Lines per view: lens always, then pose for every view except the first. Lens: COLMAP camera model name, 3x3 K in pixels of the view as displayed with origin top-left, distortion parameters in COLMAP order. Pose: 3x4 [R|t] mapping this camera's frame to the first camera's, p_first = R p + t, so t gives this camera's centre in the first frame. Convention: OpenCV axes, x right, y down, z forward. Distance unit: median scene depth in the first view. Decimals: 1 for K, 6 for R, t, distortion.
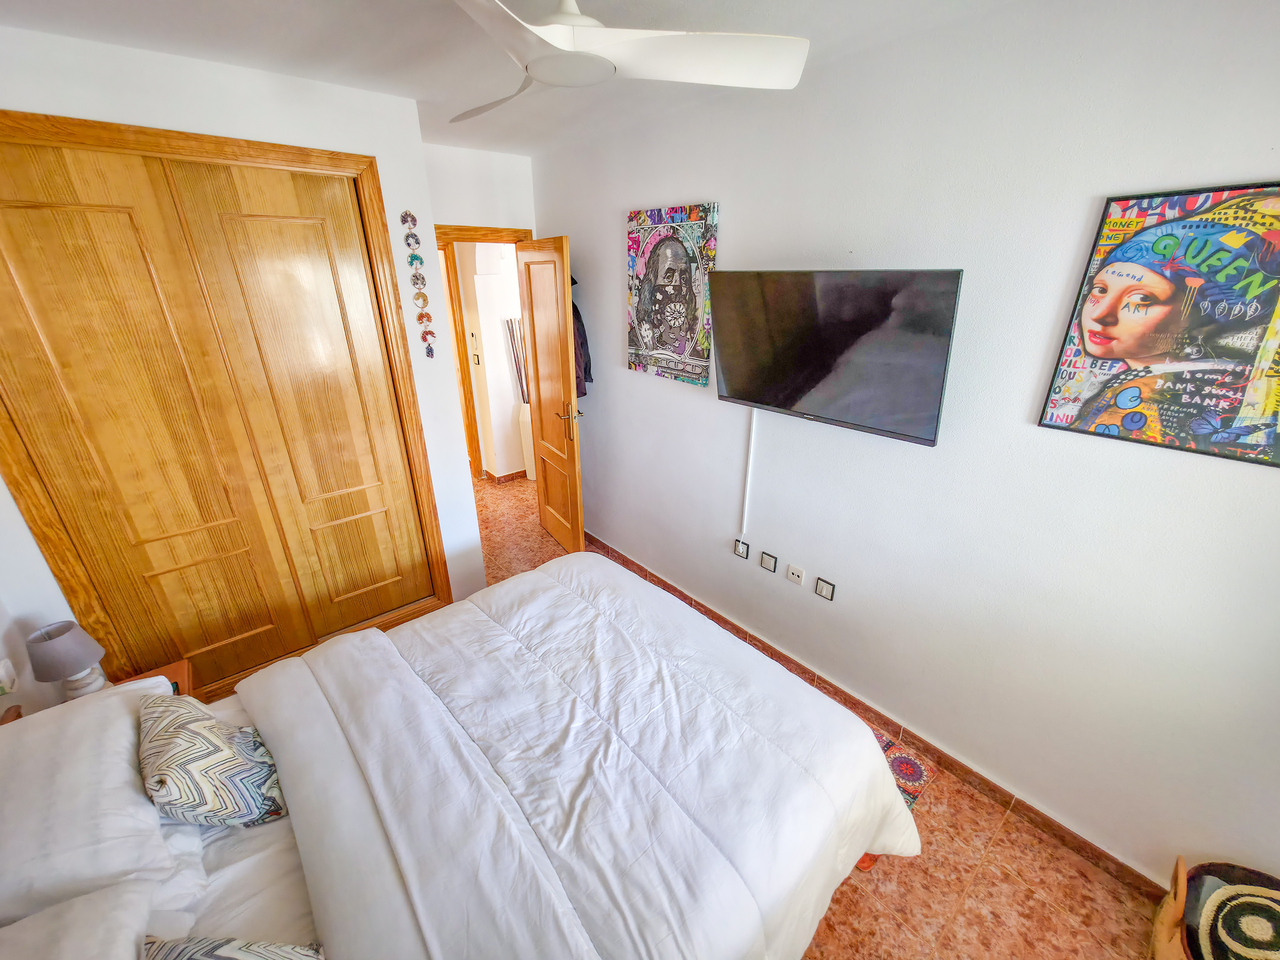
lens RADIAL K [[511.3, 0, 642.2], [0, 511.3, 487.4], [0, 0, 1]] dist [-0.000049, 0.000253]
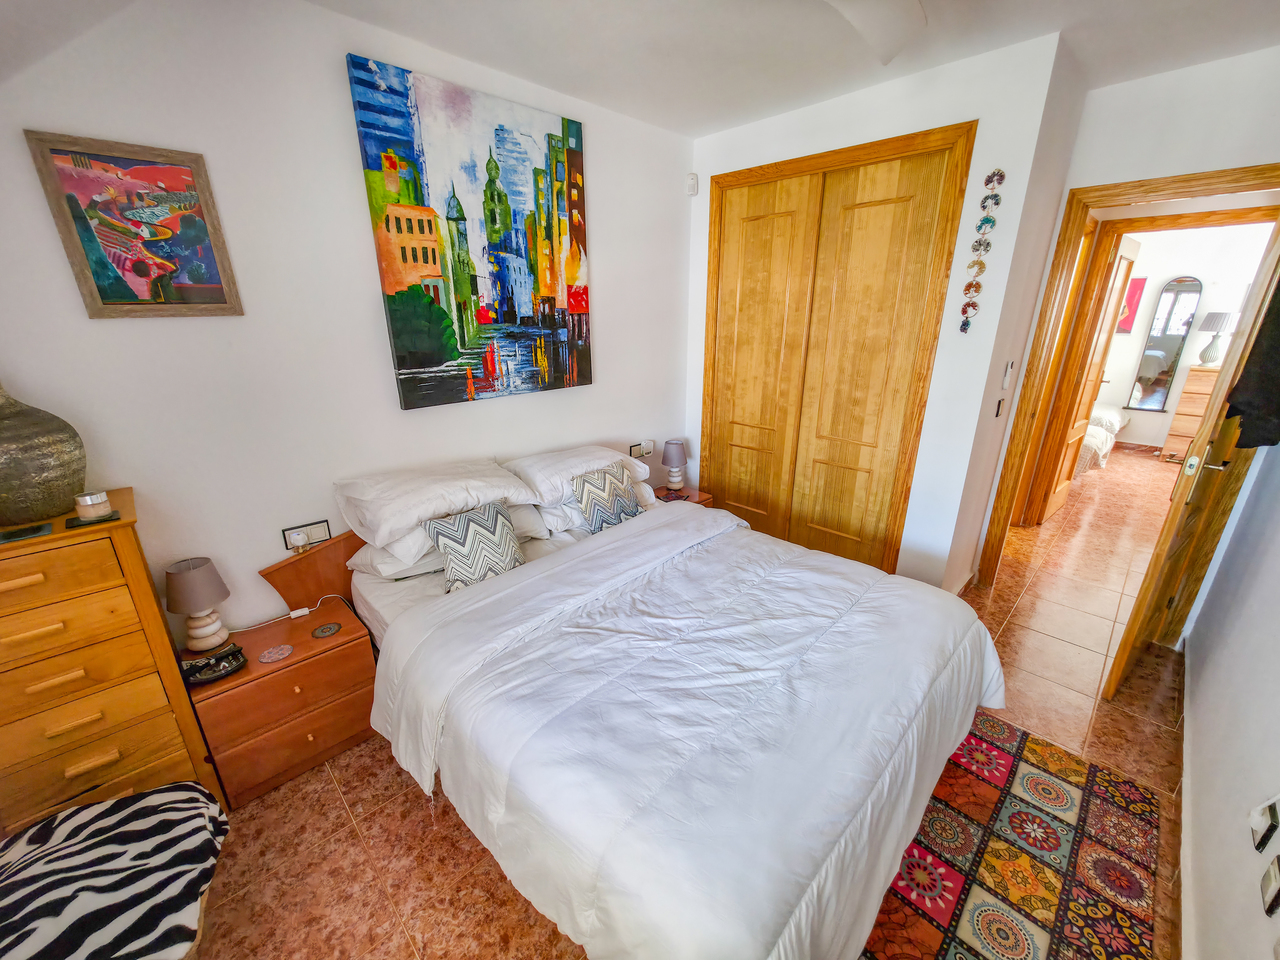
lens RADIAL K [[511.3, 0, 642.2], [0, 511.3, 487.4], [0, 0, 1]] dist [-0.000049, 0.000253]
pose [[0.072484, 0.331011, -0.940839, 0.626941], [-0.386156, 0.879061, 0.279526, -0.055438], [0.919581, 0.343049, 0.191540, 0.495641]]
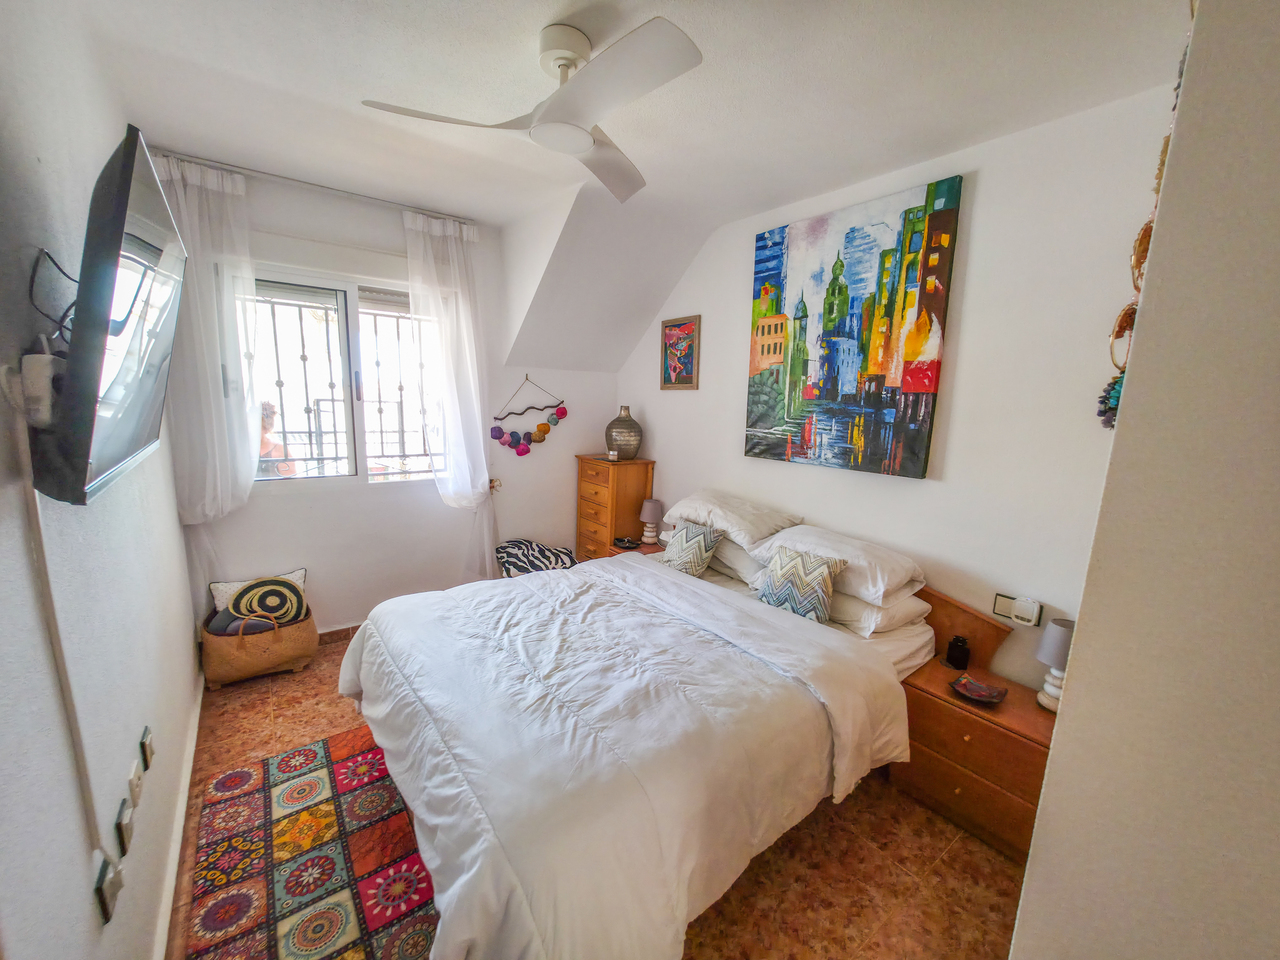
lens RADIAL K [[511.3, 0, 642.2], [0, 511.3, 487.4], [0, 0, 1]] dist [-0.000049, 0.000253]
pose [[-0.997837, -0.041205, 0.051211, -0.272411], [-0.006983, 0.841162, 0.540738, -0.448975], [-0.065358, 0.539211, -0.839631, 1.546016]]
